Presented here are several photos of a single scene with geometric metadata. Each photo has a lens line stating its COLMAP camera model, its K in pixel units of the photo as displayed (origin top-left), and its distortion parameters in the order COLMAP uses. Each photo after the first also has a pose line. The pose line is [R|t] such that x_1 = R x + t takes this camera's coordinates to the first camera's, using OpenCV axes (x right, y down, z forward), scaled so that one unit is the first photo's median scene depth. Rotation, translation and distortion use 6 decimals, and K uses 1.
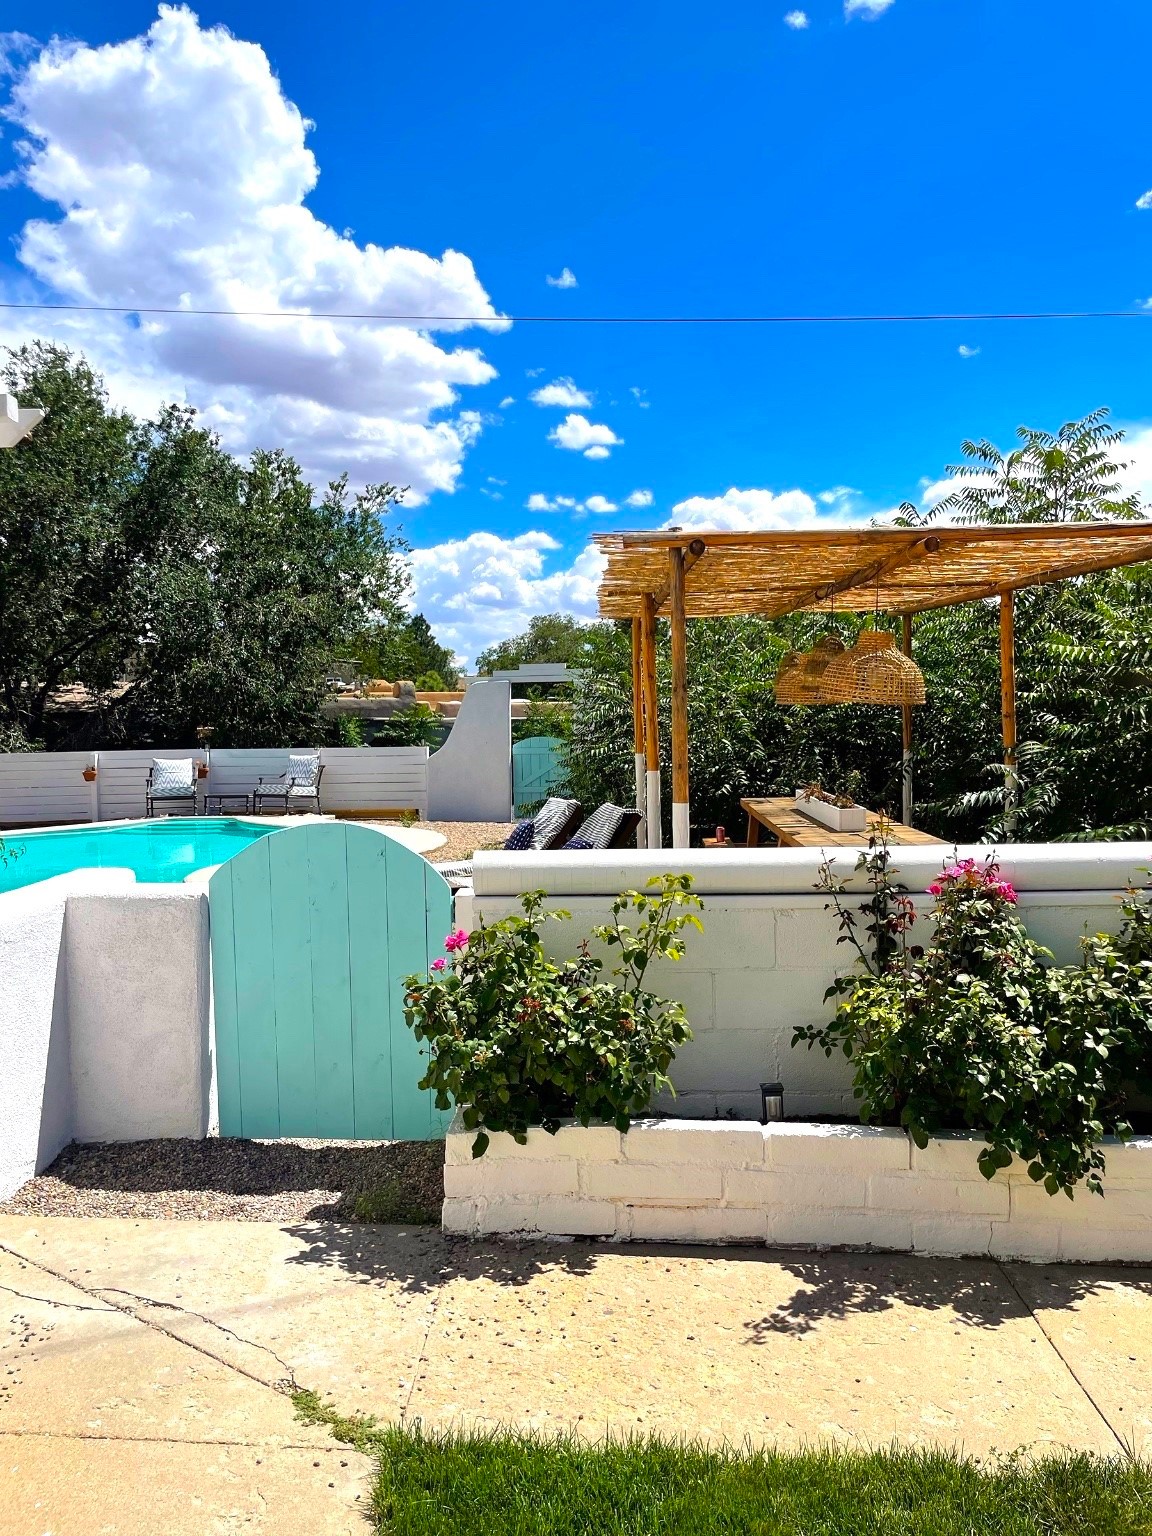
lens RADIAL K [[1135.2, 0, 576.0], [0, 1135.2, 768.0], [0, 0, 1]] dist [0.078271, -0.002306]
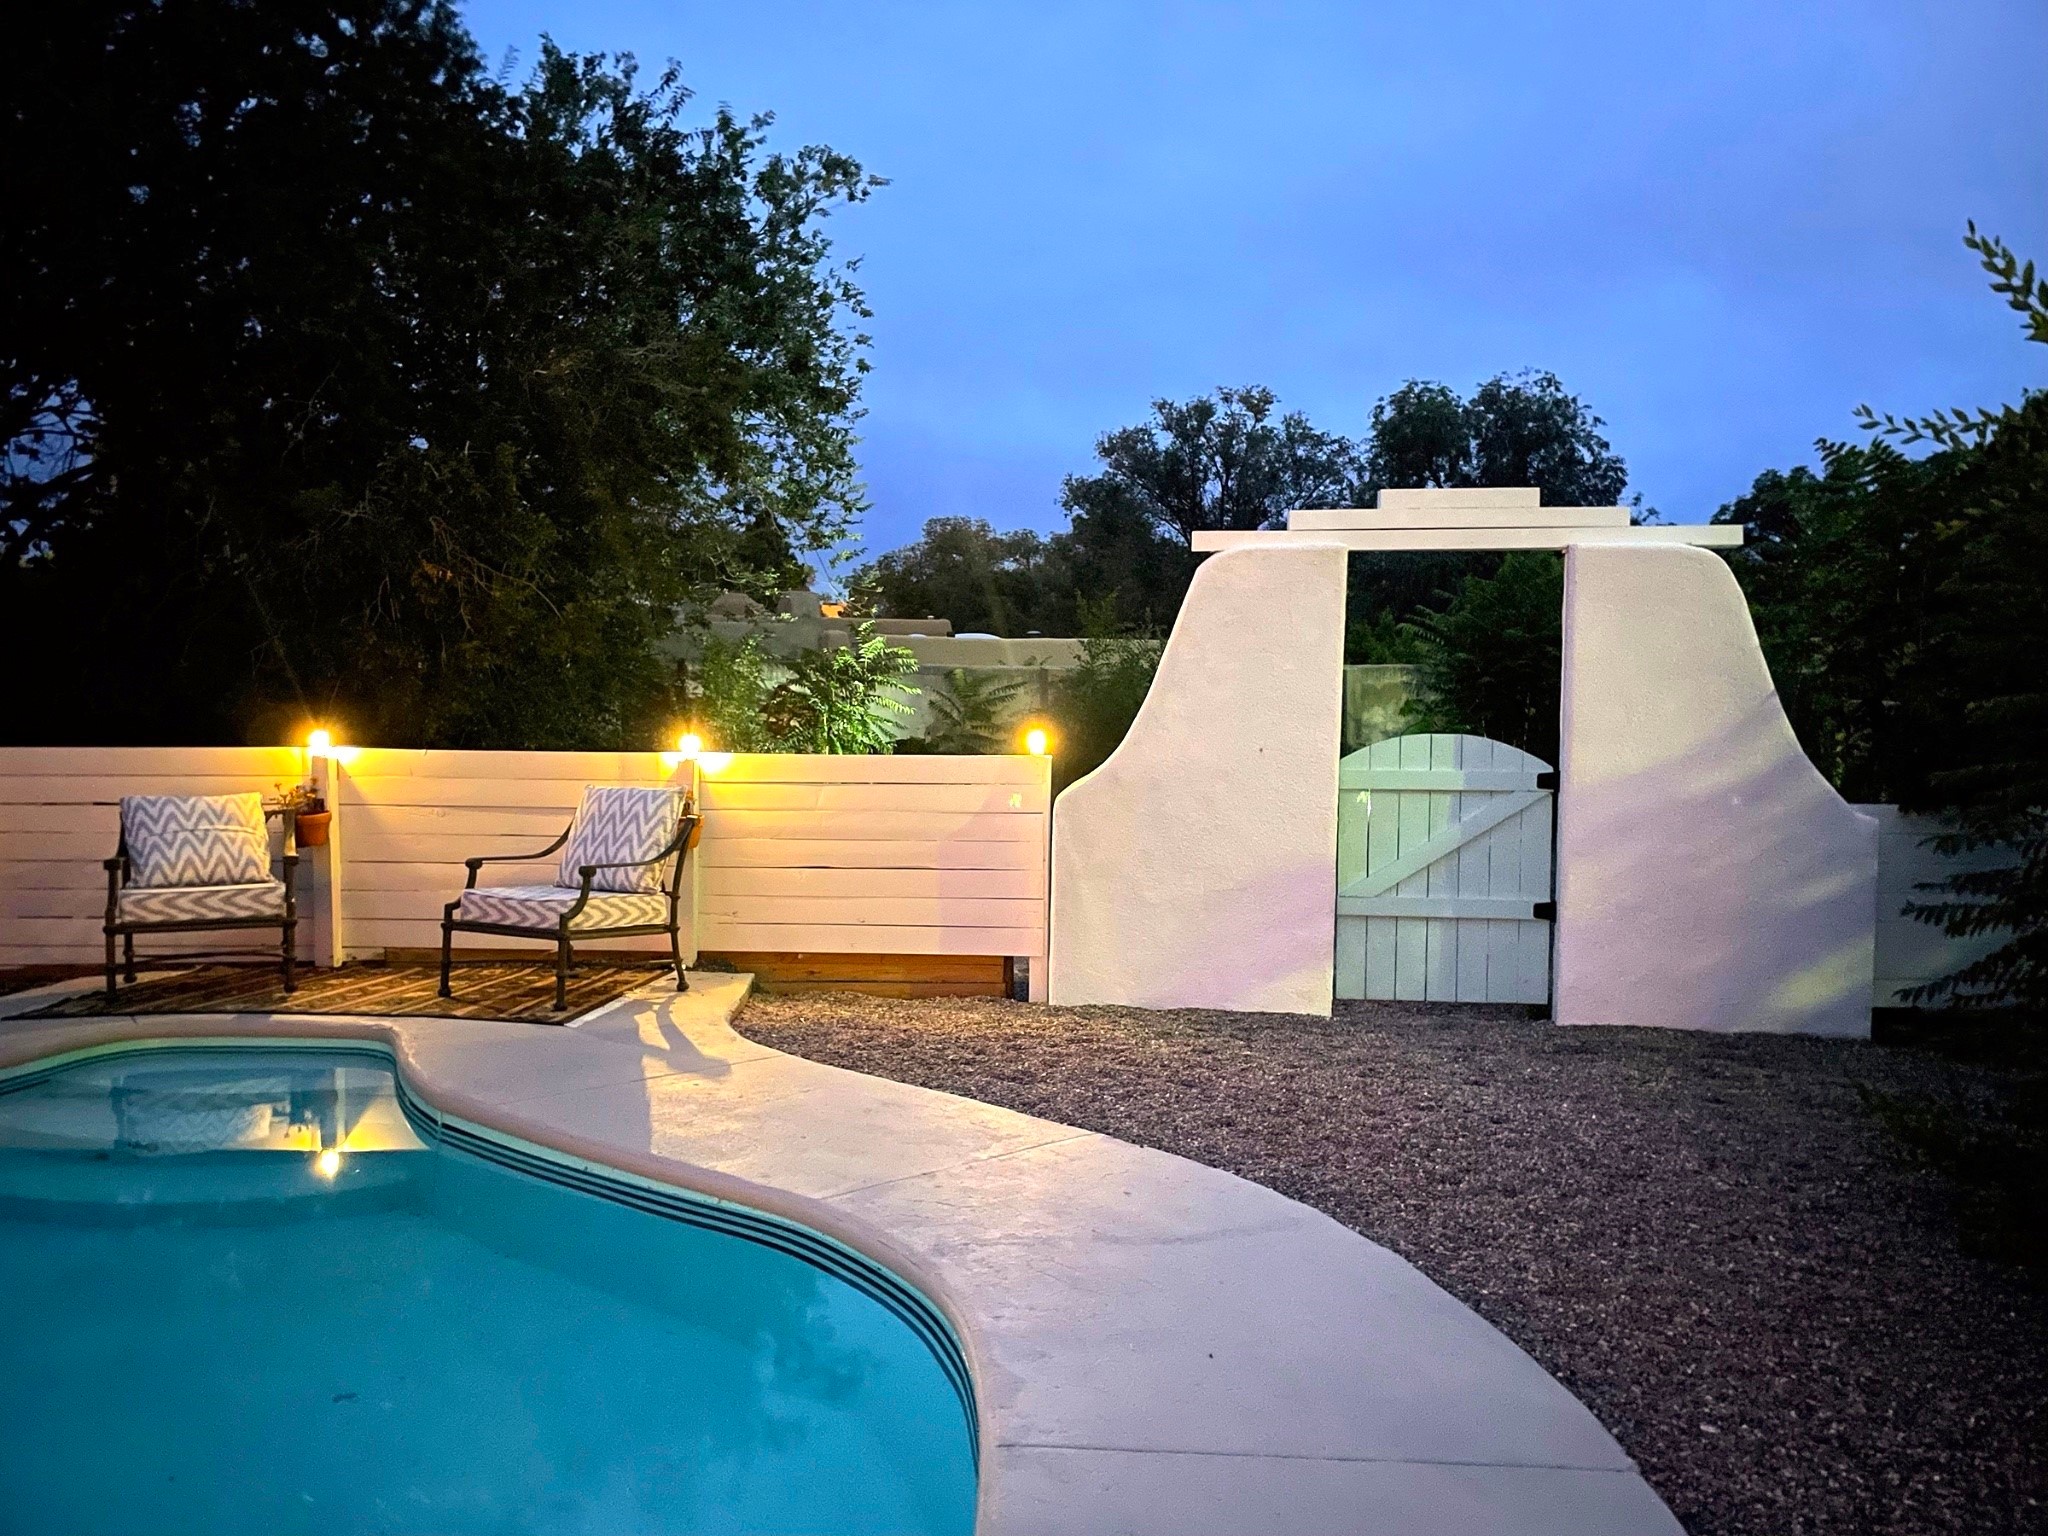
lens RADIAL K [[1386.0, 0, 1023.5], [0, 1386.0, 707.0], [0, 0, 1]] dist [-0.000940, -0.001079]
pose [[0.997624, 0.014497, 0.067345, -0.336574], [-0.013647, 0.999822, -0.013060, -0.060716], [-0.067522, 0.012110, 0.997644, 1.324631]]
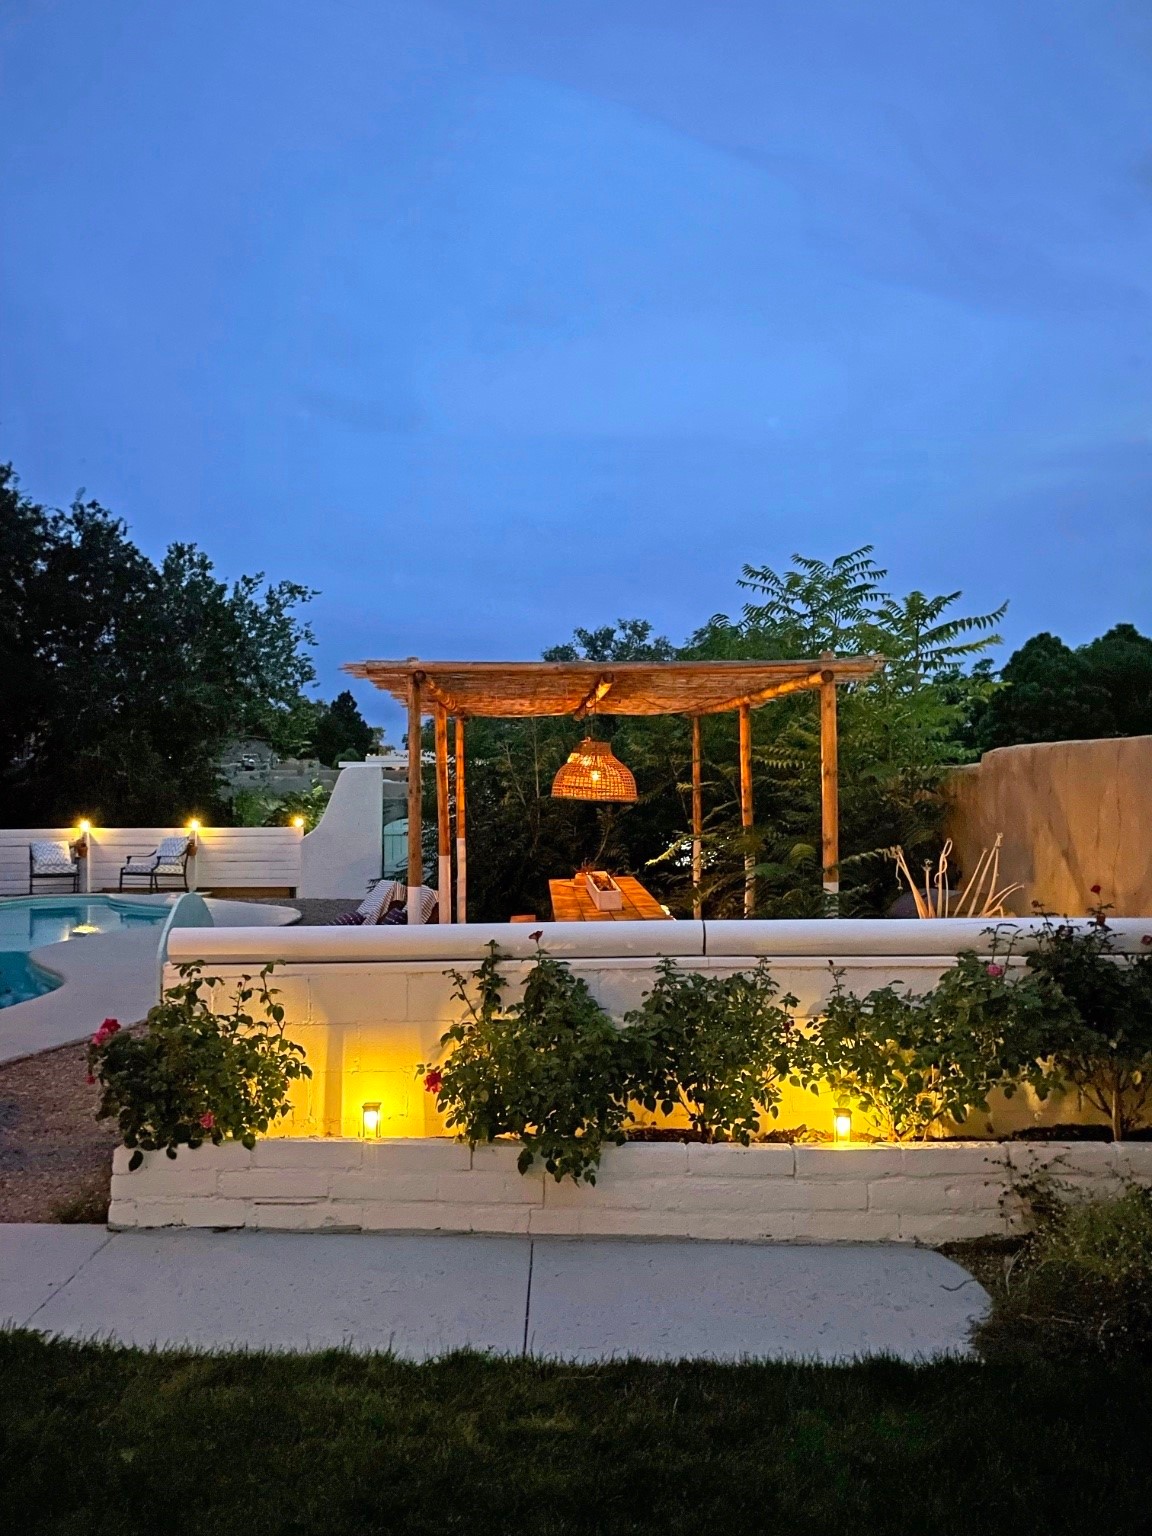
lens RADIAL K [[1135.2, 0, 576.0], [0, 1135.2, 768.0], [0, 0, 1]] dist [0.078271, -0.002306]
pose [[0.999424, 0.006554, 0.033293, 0.222800], [-0.004429, 0.997972, -0.063502, -0.017676], [-0.033642, 0.063318, 0.997426, -0.206801]]
